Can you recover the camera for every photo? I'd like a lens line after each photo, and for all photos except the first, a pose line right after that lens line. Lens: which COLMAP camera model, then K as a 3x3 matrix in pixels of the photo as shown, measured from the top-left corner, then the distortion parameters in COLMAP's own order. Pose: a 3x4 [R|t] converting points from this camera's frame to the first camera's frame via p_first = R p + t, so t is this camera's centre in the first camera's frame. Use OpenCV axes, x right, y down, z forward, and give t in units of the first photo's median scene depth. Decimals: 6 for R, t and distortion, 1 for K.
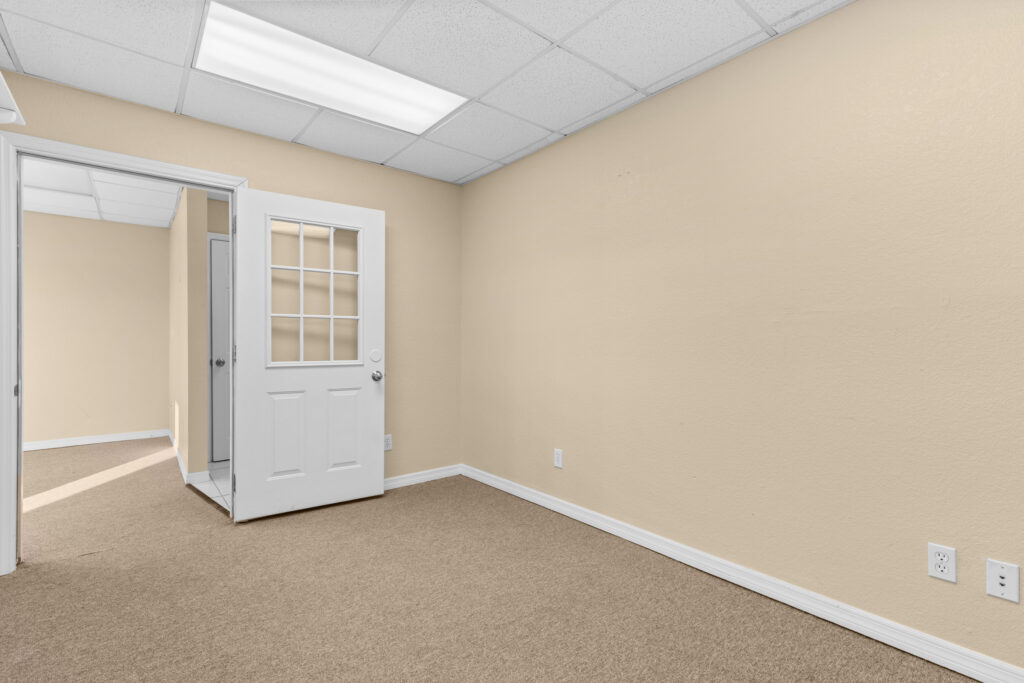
lens RADIAL K [[491.0, 0, 512.0], [0, 491.0, 341.5], [0, 0, 1]] dist [0.039992, 0.000051]
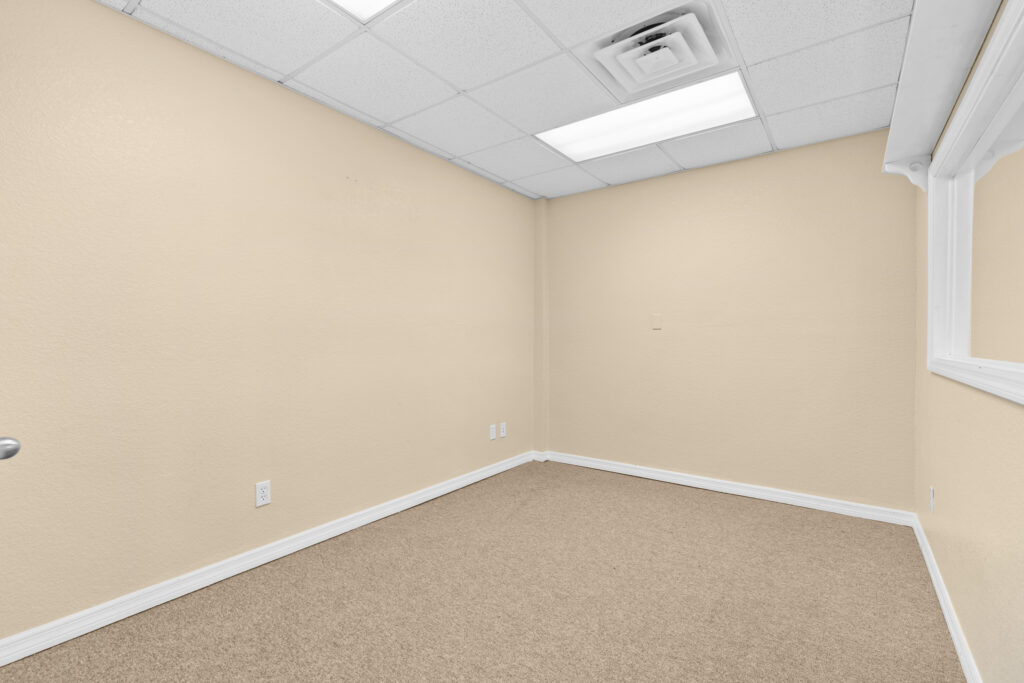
lens RADIAL K [[458.1, 0, 509.7], [0, 458.1, 340.1], [0, 0, 1]] dist [0.003188, 0.000363]
pose [[-0.268558, -0.008629, 0.963225, -0.909067], [-0.007574, 0.999948, 0.006846, -0.023296], [-0.963234, -0.005457, -0.268609, 1.043779]]
